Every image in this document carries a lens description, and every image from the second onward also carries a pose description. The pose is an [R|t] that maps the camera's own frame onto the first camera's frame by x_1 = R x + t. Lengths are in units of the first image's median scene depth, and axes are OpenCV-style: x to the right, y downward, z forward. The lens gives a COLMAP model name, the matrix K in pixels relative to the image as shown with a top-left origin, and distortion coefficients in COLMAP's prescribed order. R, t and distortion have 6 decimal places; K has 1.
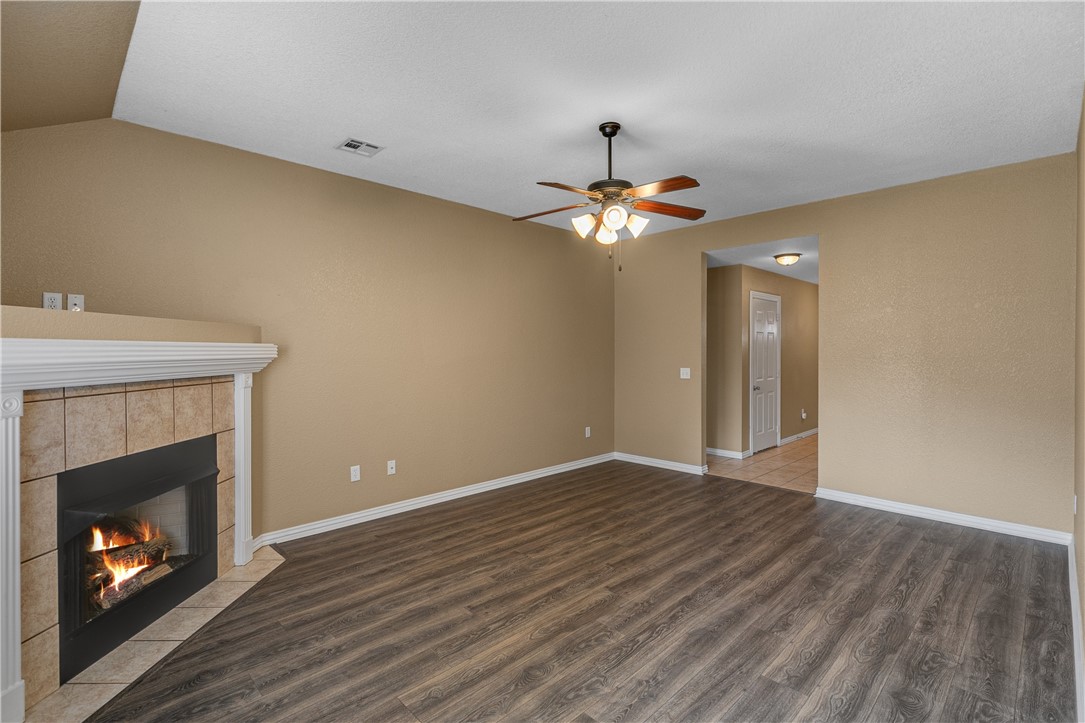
lens RADIAL K [[486.2, 0, 539.6], [0, 486.2, 356.5], [0, 0, 1]] dist [0.004705, -0.000156]
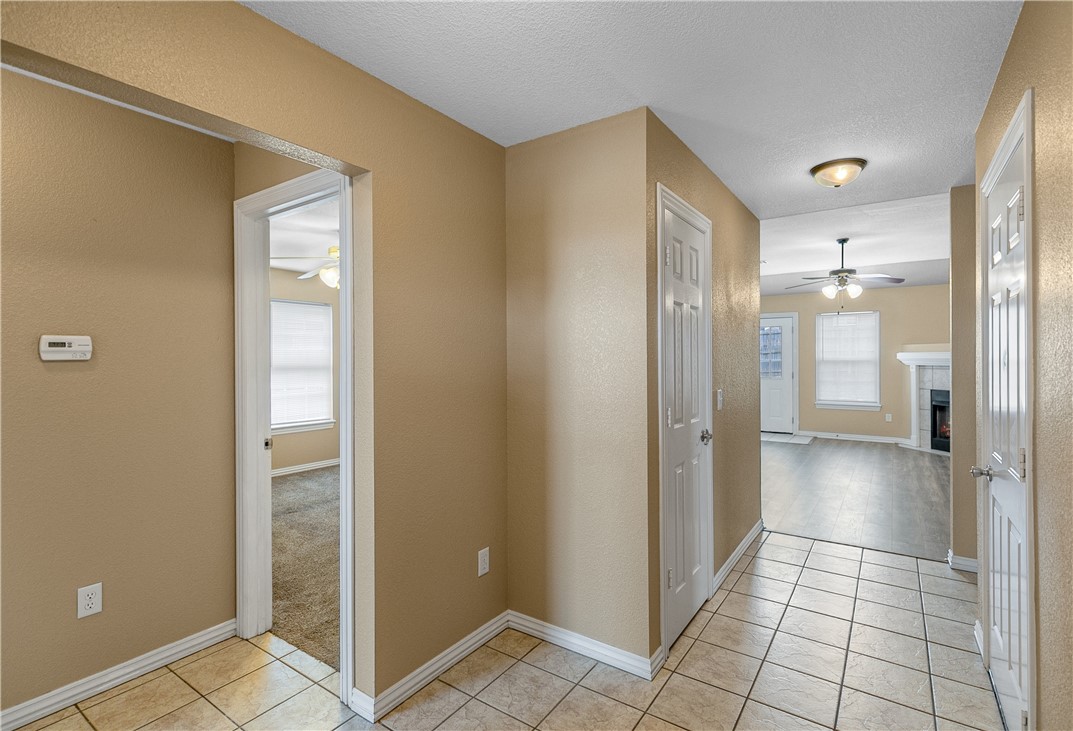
lens RADIAL K [[507.8, 0, 543.1], [0, 507.8, 361.2], [0, 0, 1]] dist [0.002379, 0.000660]
pose [[-0.978827, 0.008230, -0.204525, 1.914793], [0.005187, 0.999868, 0.015413, -0.030395], [0.204625, 0.014026, -0.978740, 3.034319]]
